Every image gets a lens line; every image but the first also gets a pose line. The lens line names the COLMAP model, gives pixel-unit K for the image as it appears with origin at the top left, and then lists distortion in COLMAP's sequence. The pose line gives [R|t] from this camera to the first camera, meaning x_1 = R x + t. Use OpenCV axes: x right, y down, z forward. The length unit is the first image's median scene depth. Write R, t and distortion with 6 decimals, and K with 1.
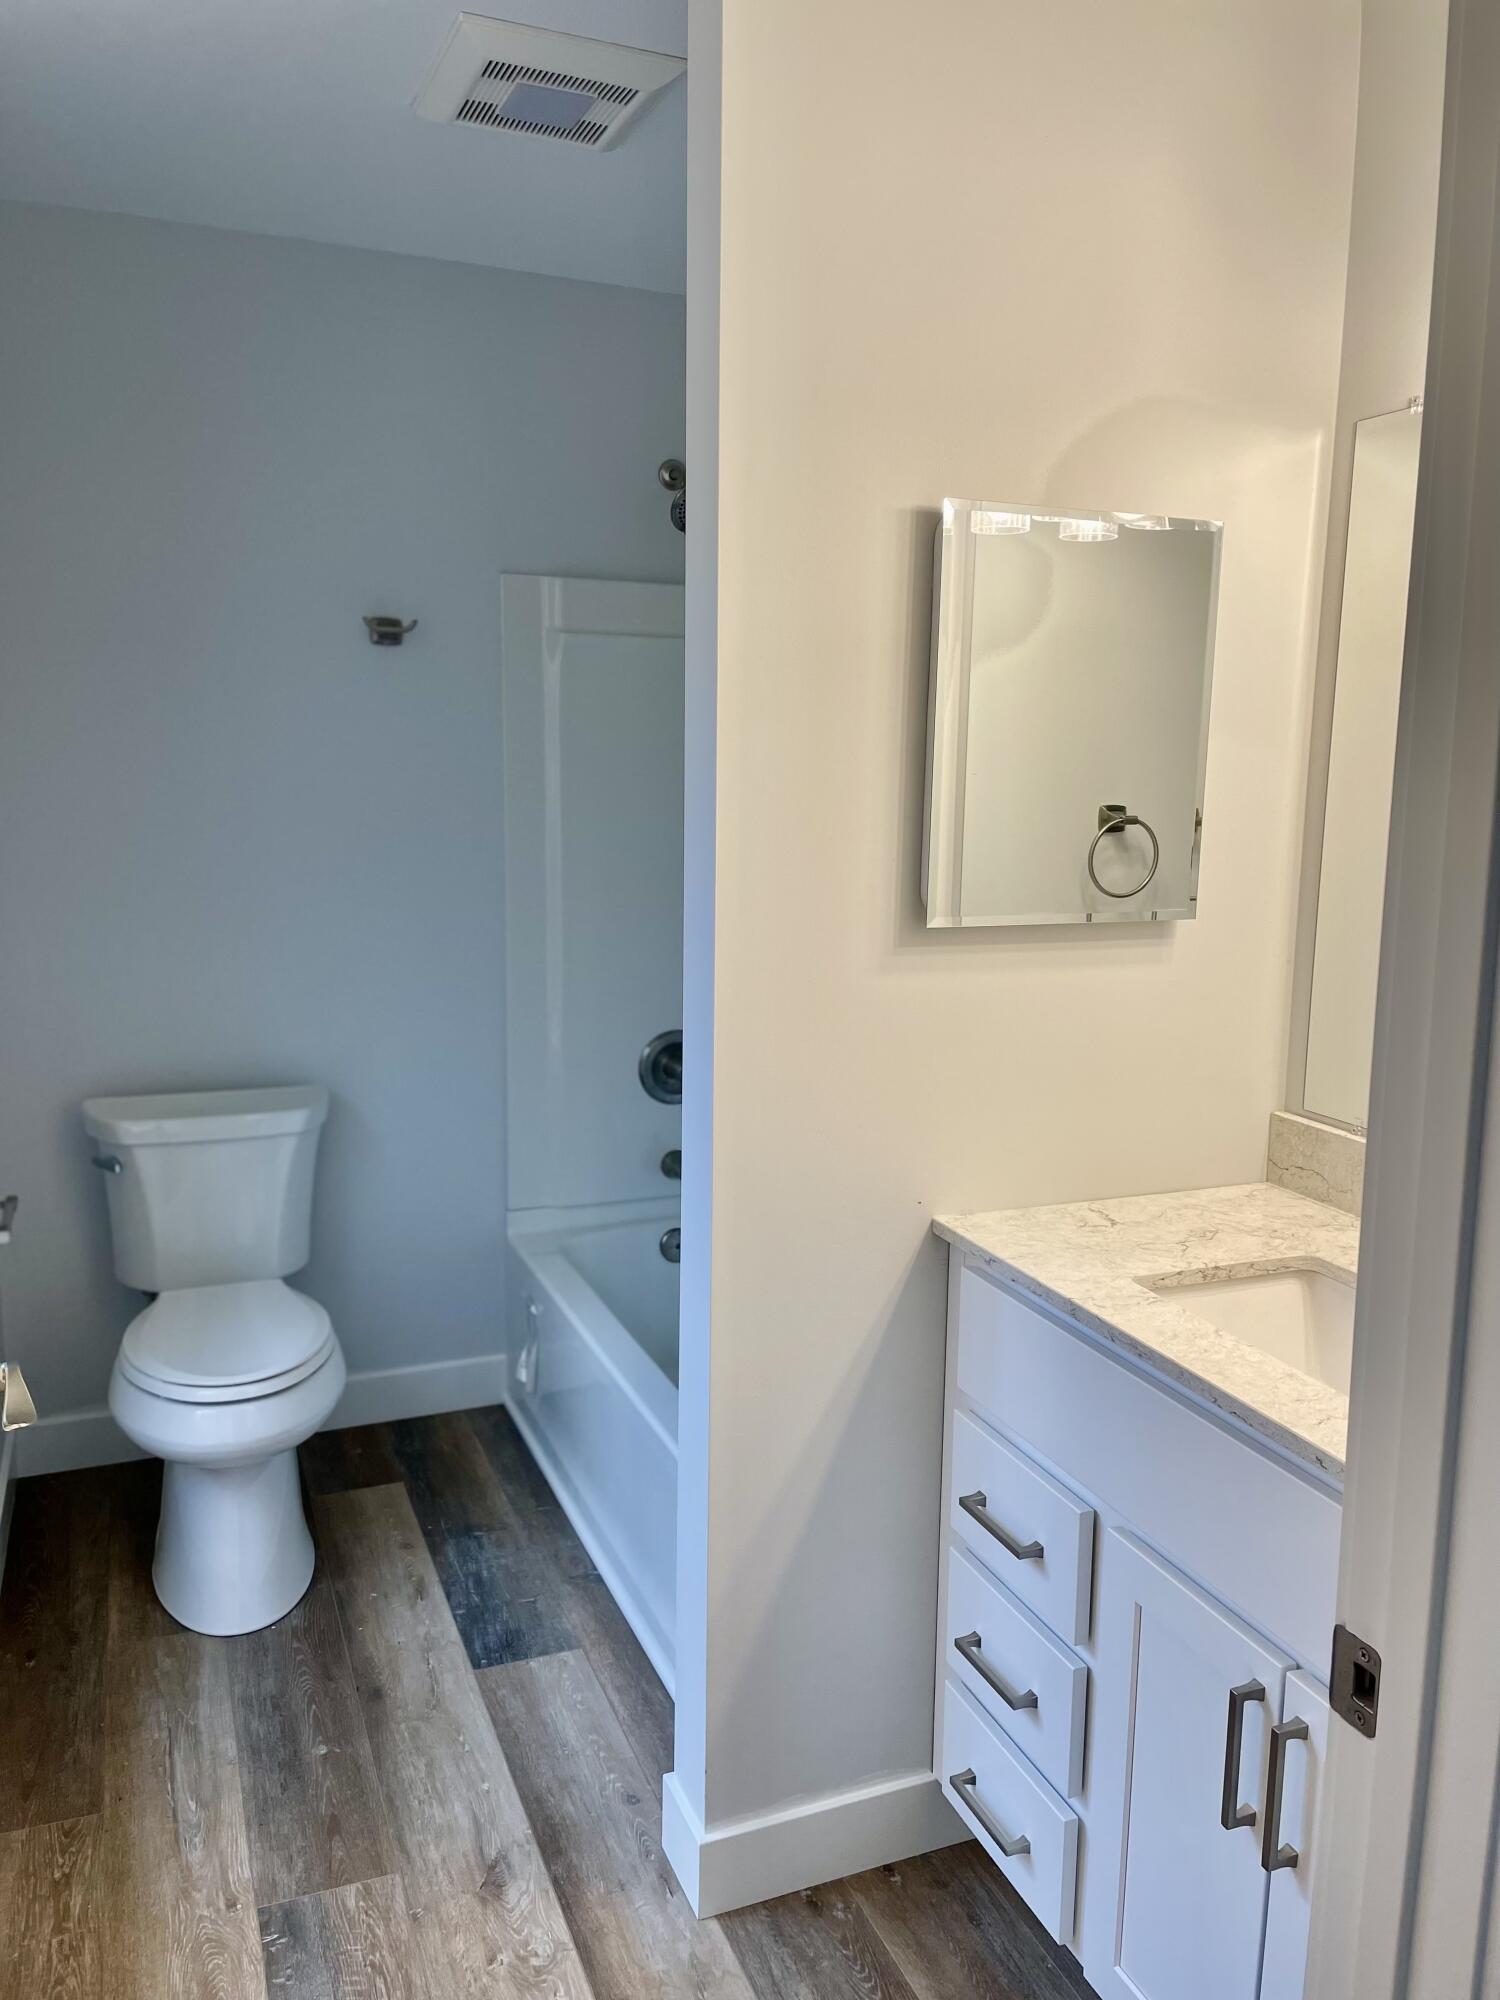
lens RADIAL K [[1502.6, 0, 751.3], [0, 1502.6, 999.8], [0, 0, 1]] dist [0.068249, -0.049522]
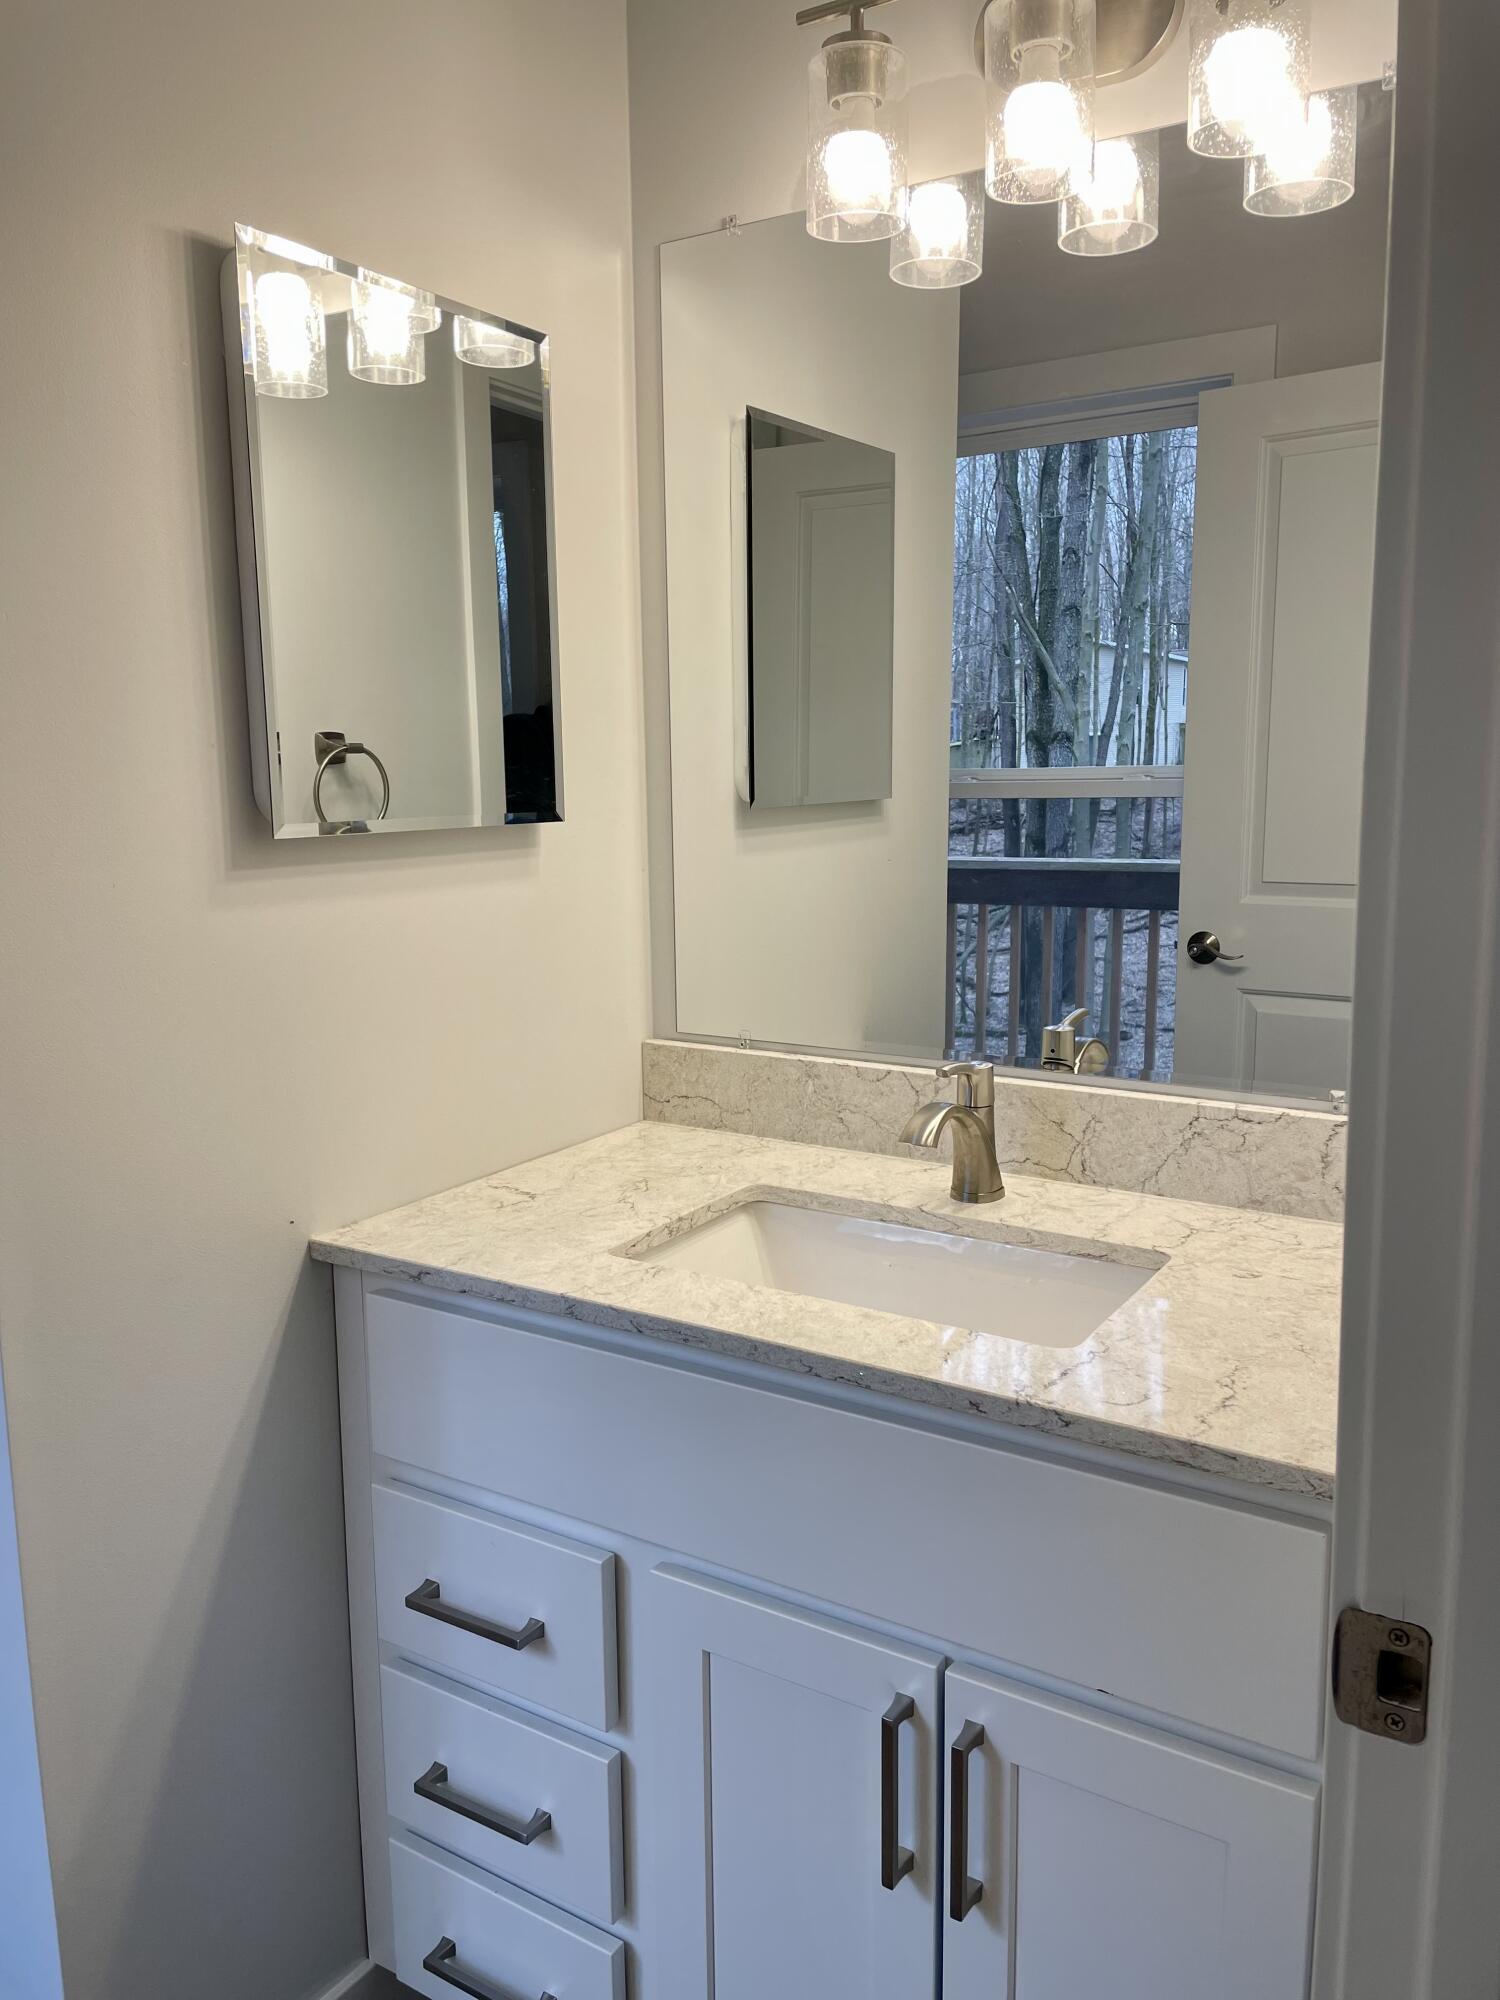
lens RADIAL K [[1502.6, 0, 744.2], [0, 1502.6, 992.1], [0, 0, 1]] dist [0.068249, -0.049522]
pose [[0.813974, -0.118989, 0.568584, -0.118460], [0.121924, 0.991989, 0.033051, 0.027377], [-0.567962, 0.042422, 0.821961, 0.275219]]
